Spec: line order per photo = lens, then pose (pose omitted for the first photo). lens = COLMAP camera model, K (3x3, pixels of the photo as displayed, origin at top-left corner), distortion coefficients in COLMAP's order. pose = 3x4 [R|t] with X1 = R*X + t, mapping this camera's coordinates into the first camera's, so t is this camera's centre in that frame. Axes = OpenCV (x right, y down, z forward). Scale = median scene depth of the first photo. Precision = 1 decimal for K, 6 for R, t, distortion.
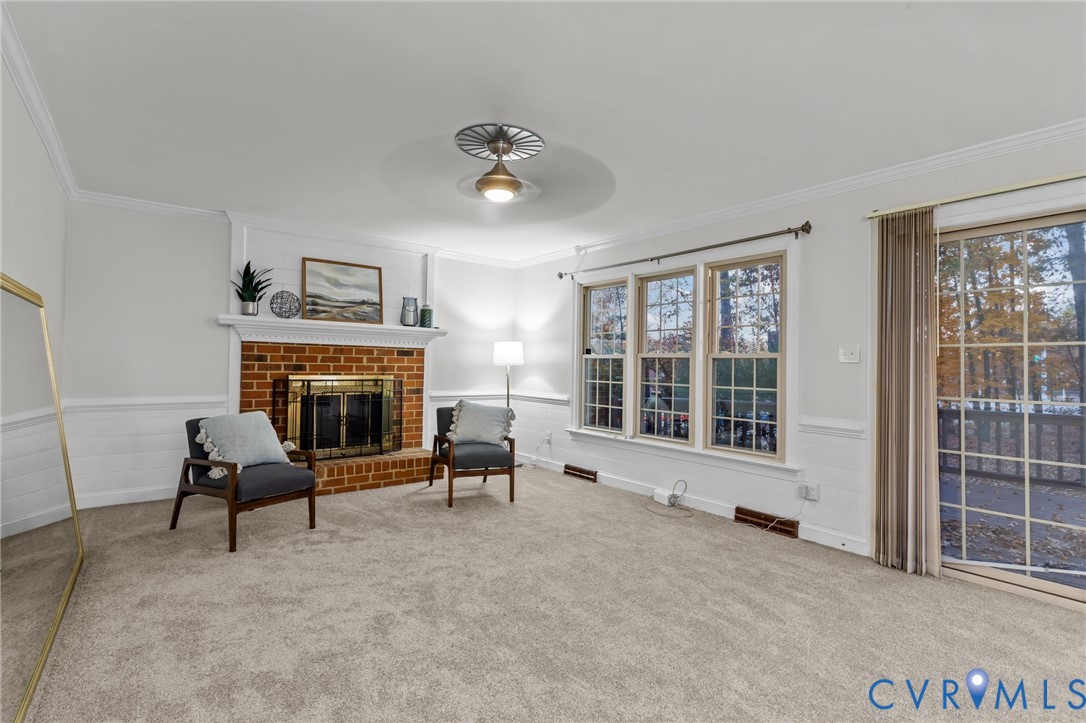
lens RADIAL K [[516.9, 0, 541.8], [0, 516.9, 364.5], [0, 0, 1]] dist [0.003414, 0.000675]
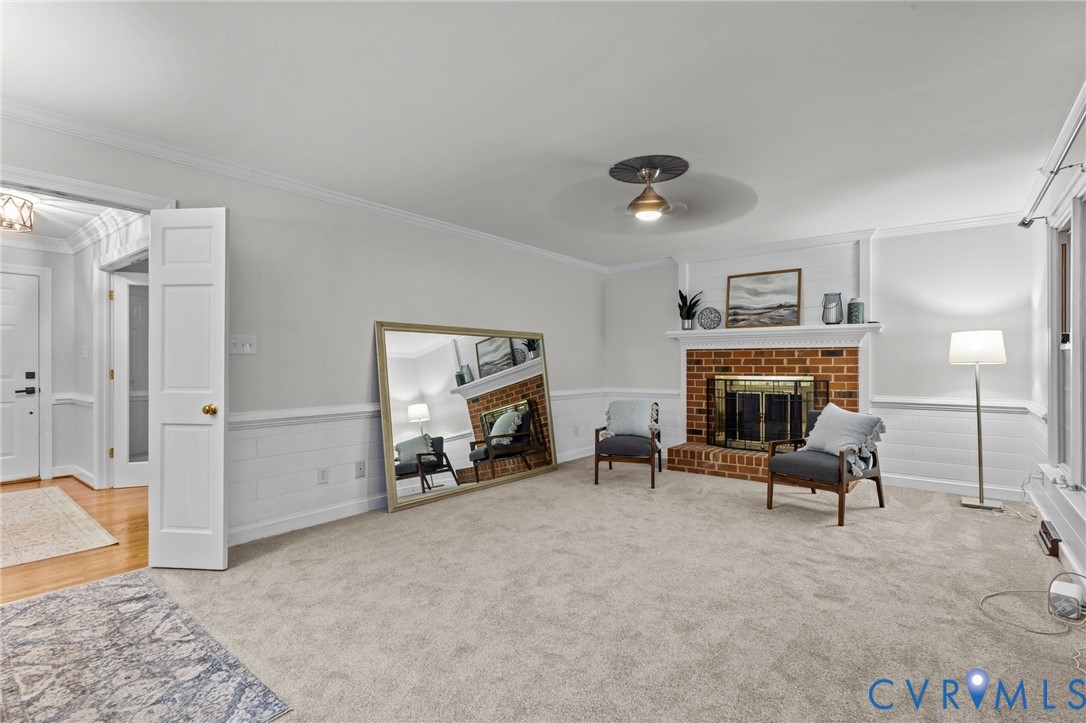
lens RADIAL K [[516.9, 0, 541.8], [0, 516.9, 364.5], [0, 0, 1]] dist [0.003414, 0.000675]
pose [[0.240476, -0.017810, -0.970492, 0.578674], [0.005648, 0.999840, -0.016949, 0.012954], [0.970639, -0.001405, 0.240538, 0.293418]]
